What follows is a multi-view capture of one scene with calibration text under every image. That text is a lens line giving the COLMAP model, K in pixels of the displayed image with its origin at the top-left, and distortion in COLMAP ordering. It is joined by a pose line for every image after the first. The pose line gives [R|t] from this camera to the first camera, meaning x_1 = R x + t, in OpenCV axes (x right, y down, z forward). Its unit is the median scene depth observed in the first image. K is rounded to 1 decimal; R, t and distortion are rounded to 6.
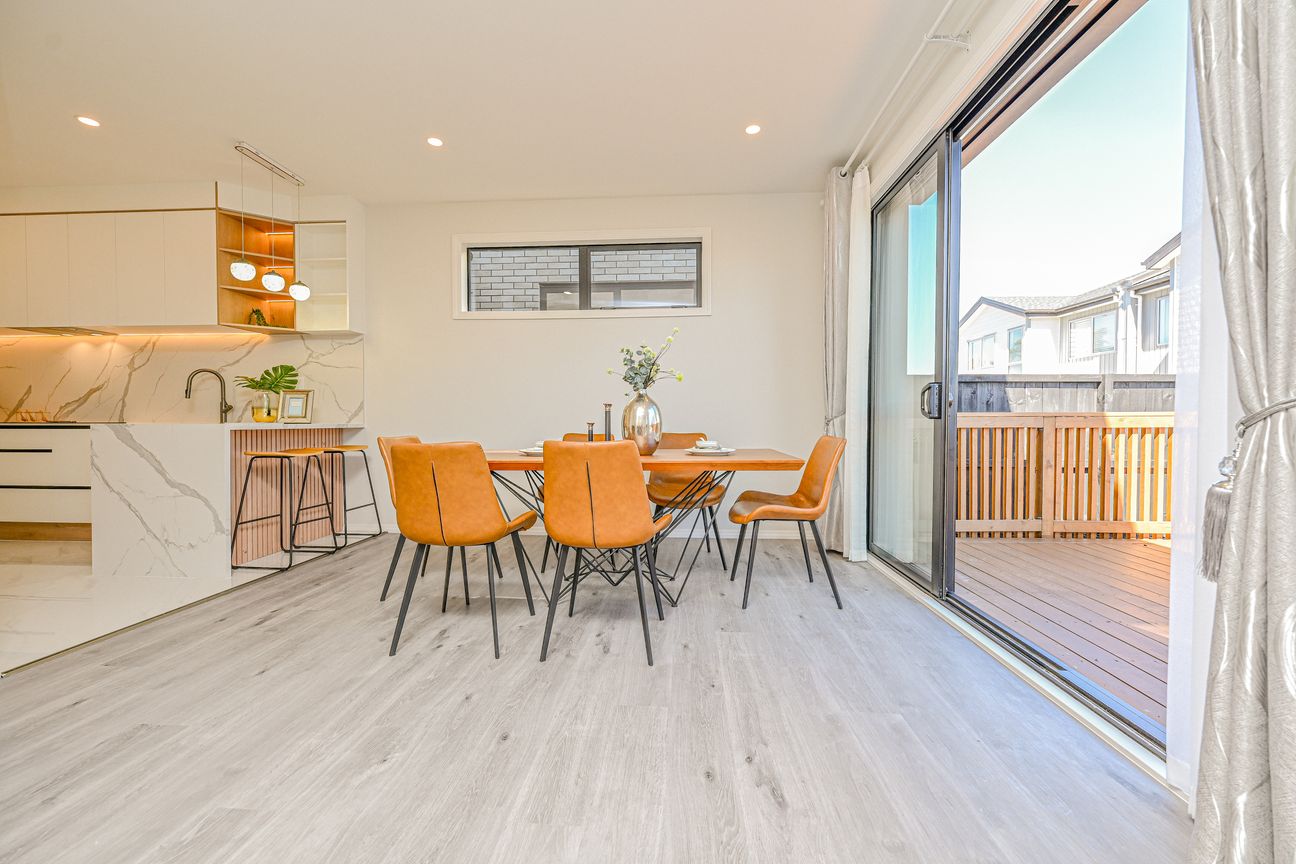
lens RADIAL K [[505.9, 0, 643.0], [0, 505.9, 430.1], [0, 0, 1]] dist [0.003167, 0.000112]
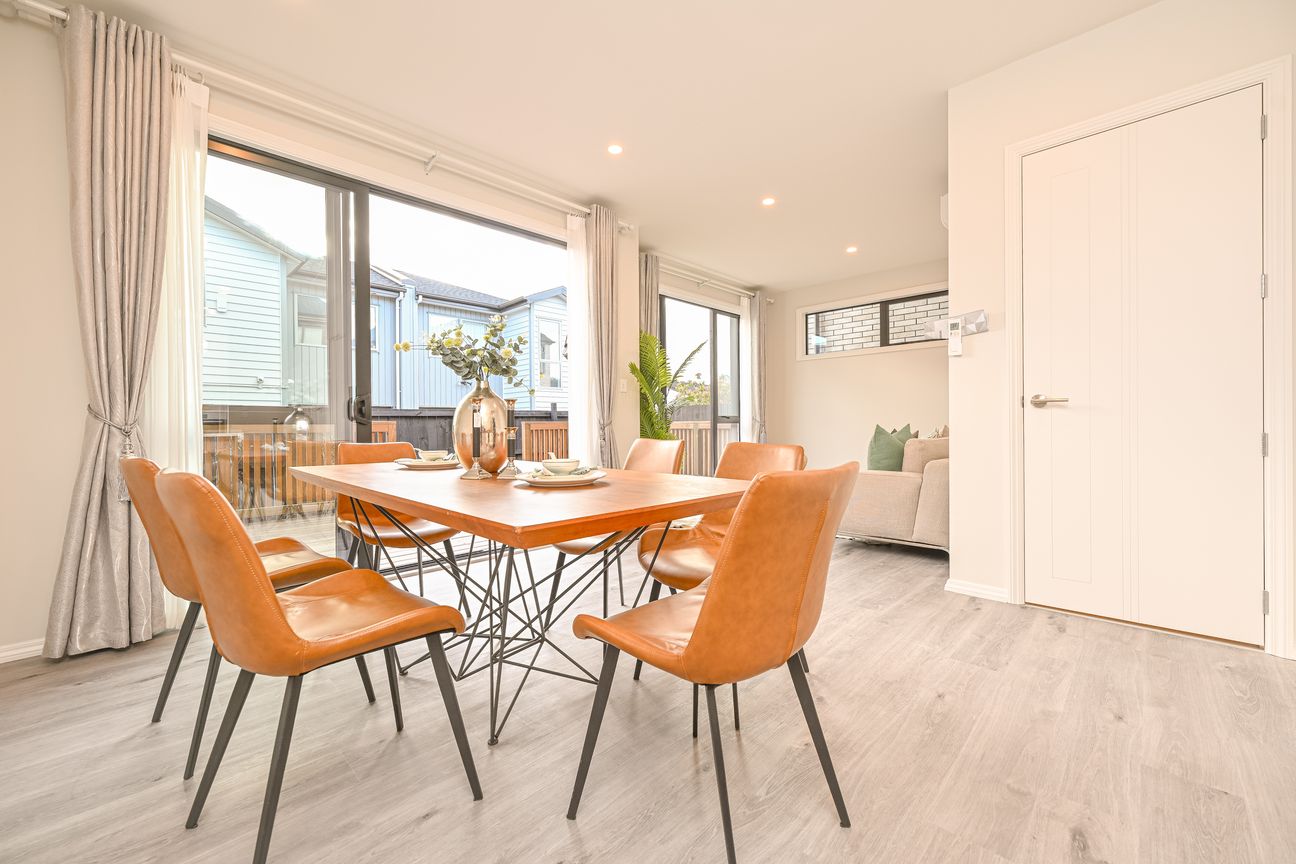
lens RADIAL K [[505.9, 0, 646.4], [0, 505.9, 426.7], [0, 0, 1]] dist [0.003167, 0.000112]
pose [[-0.759174, 0.002084, 0.650885, -0.354351], [0.018146, 0.999674, 0.017964, -0.012510], [-0.650635, 0.025449, -0.758964, 0.760059]]
